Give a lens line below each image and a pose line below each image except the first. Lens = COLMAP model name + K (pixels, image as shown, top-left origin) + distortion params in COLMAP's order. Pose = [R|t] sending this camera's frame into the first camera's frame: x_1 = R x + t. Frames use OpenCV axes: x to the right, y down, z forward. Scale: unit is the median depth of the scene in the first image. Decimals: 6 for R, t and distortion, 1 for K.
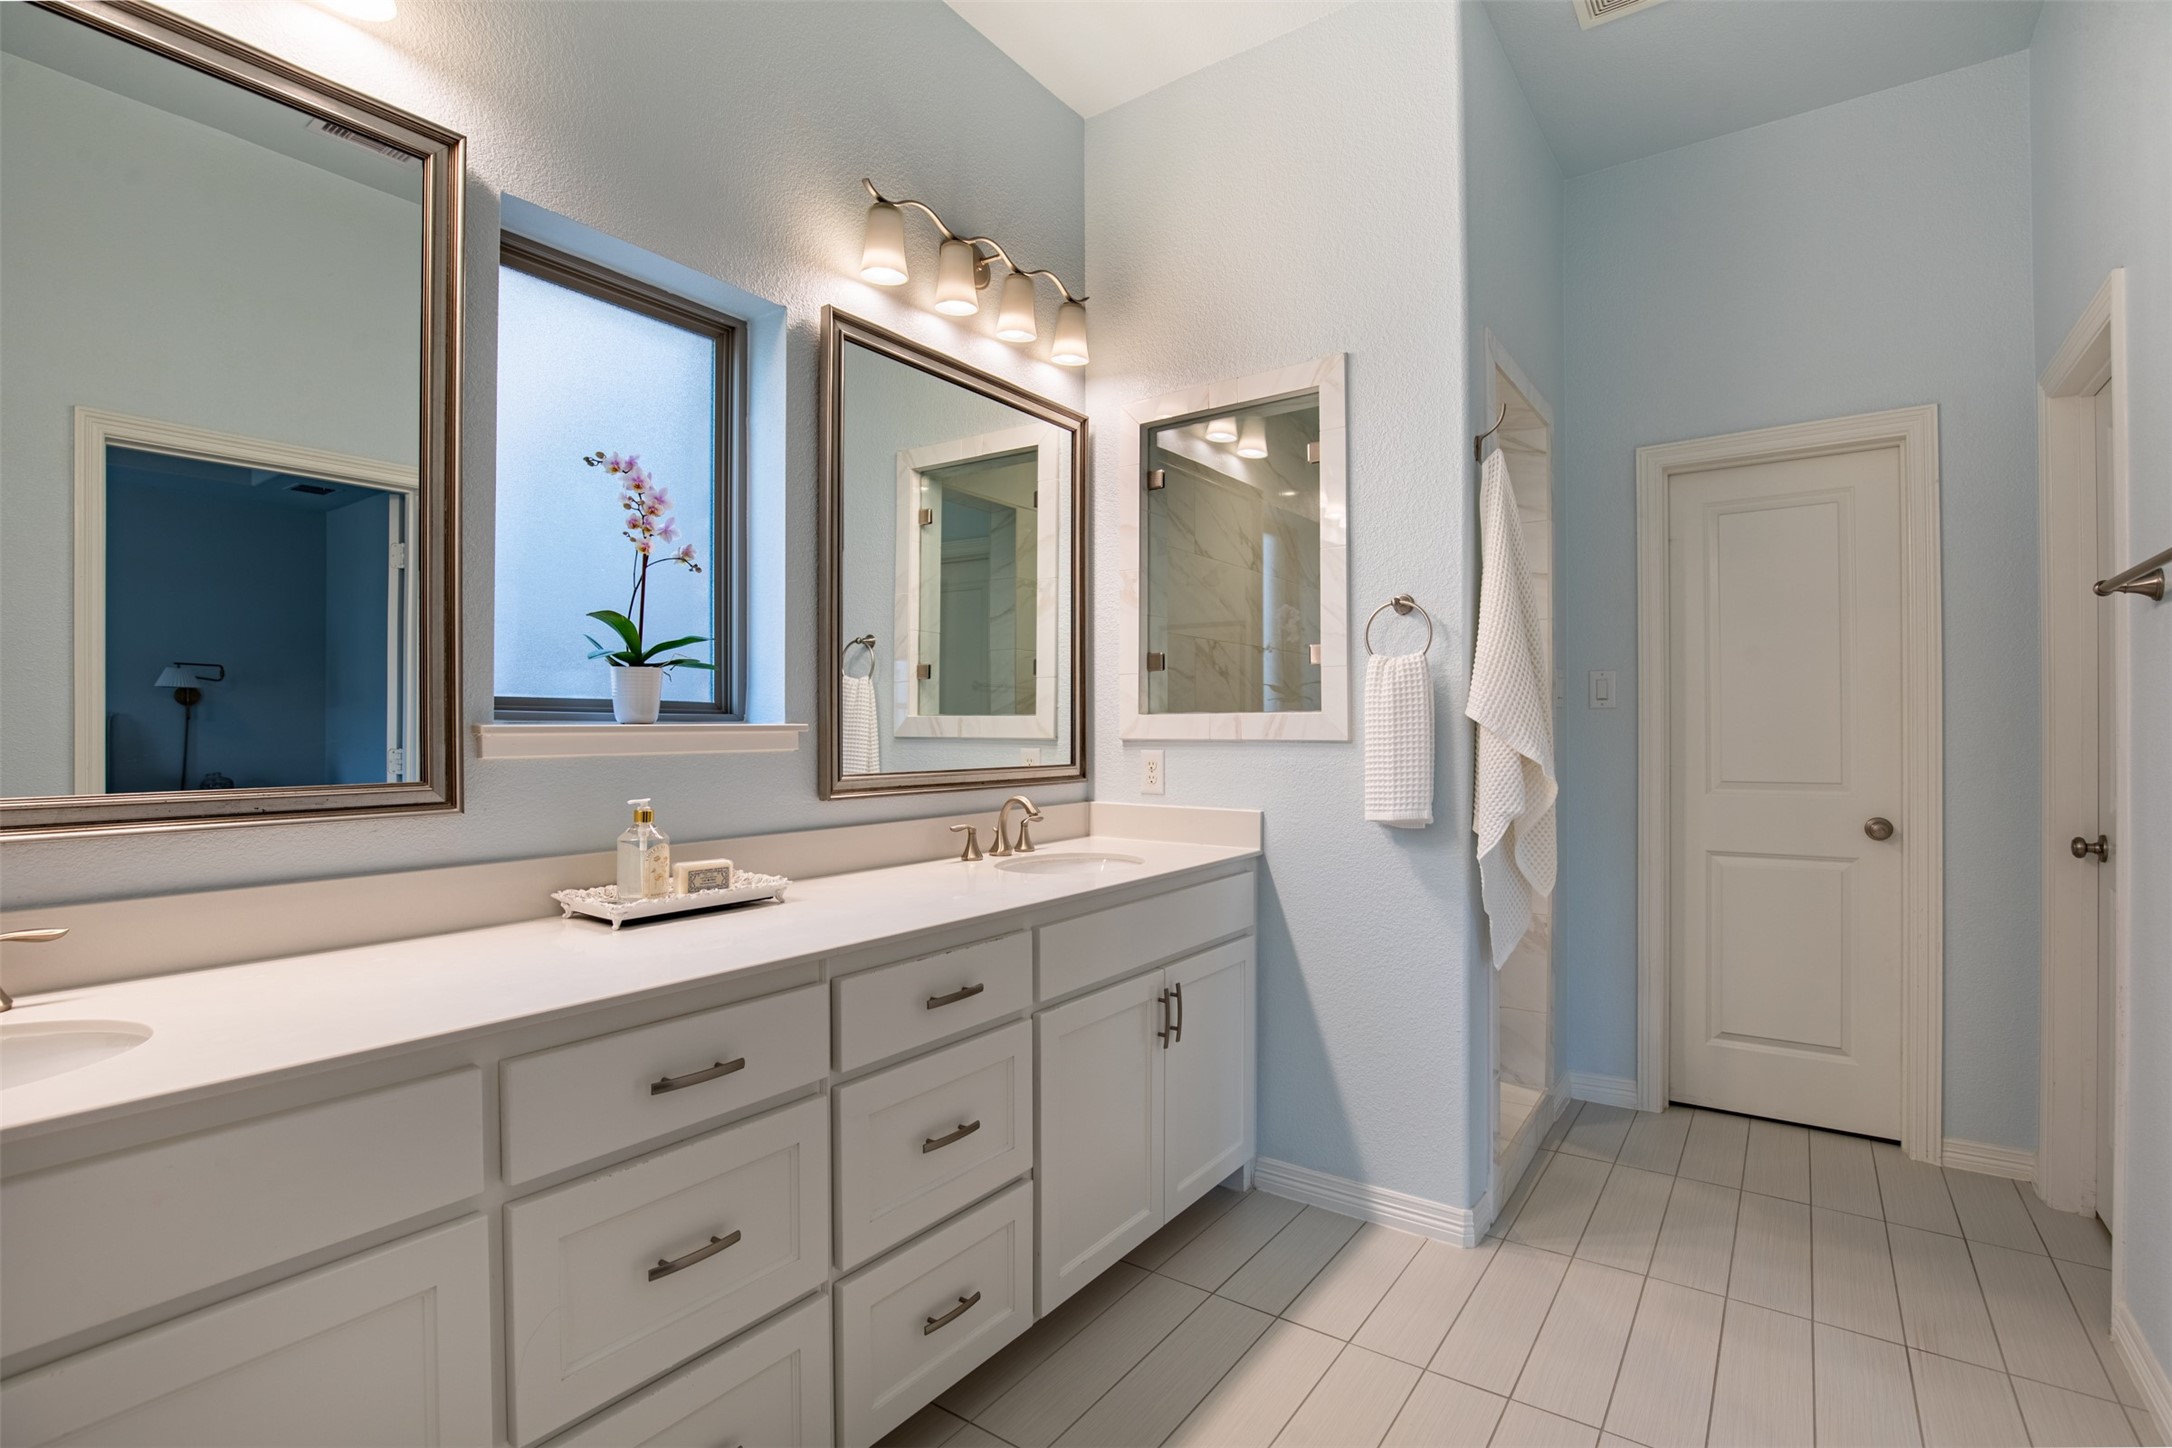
lens RADIAL K [[1002.1, 0, 1082.1], [0, 1002.1, 733.6], [0, 0, 1]] dist [-0.031621, 0.002523]
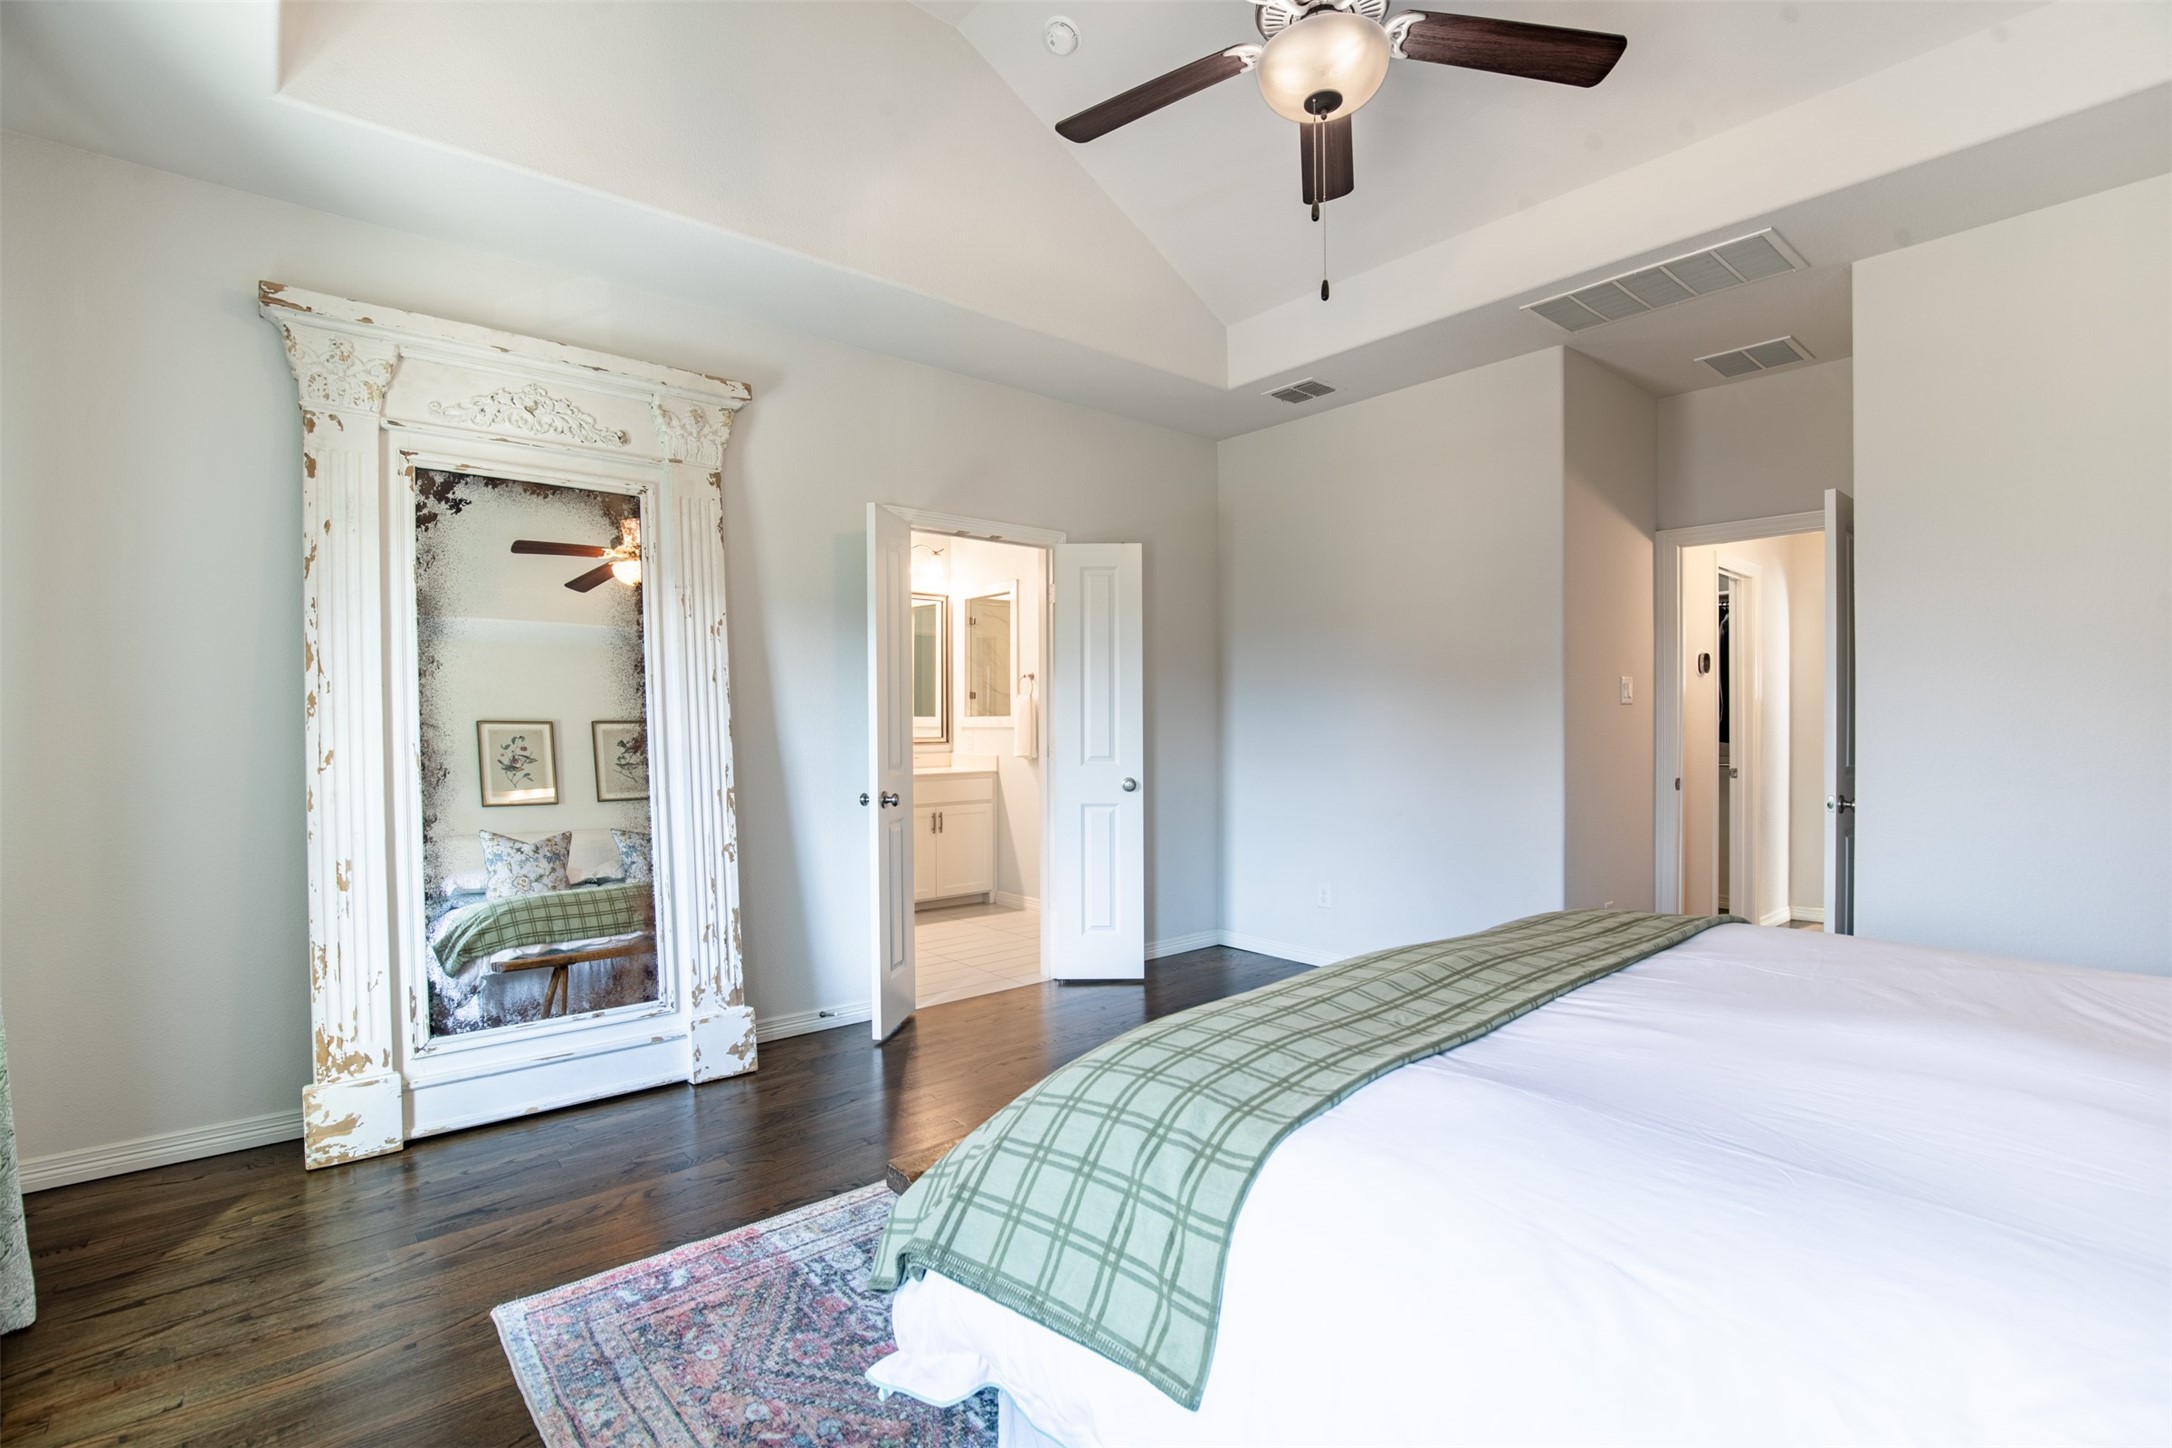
lens RADIAL K [[1002.1, 0, 1090.7], [0, 1002.1, 725.0], [0, 0, 1]] dist [-0.031621, 0.002523]
pose [[0.968494, -0.008841, -0.248880, 1.055377], [0.010386, 0.999934, 0.004897, -0.008452], [0.248820, -0.007328, 0.968522, -1.435234]]
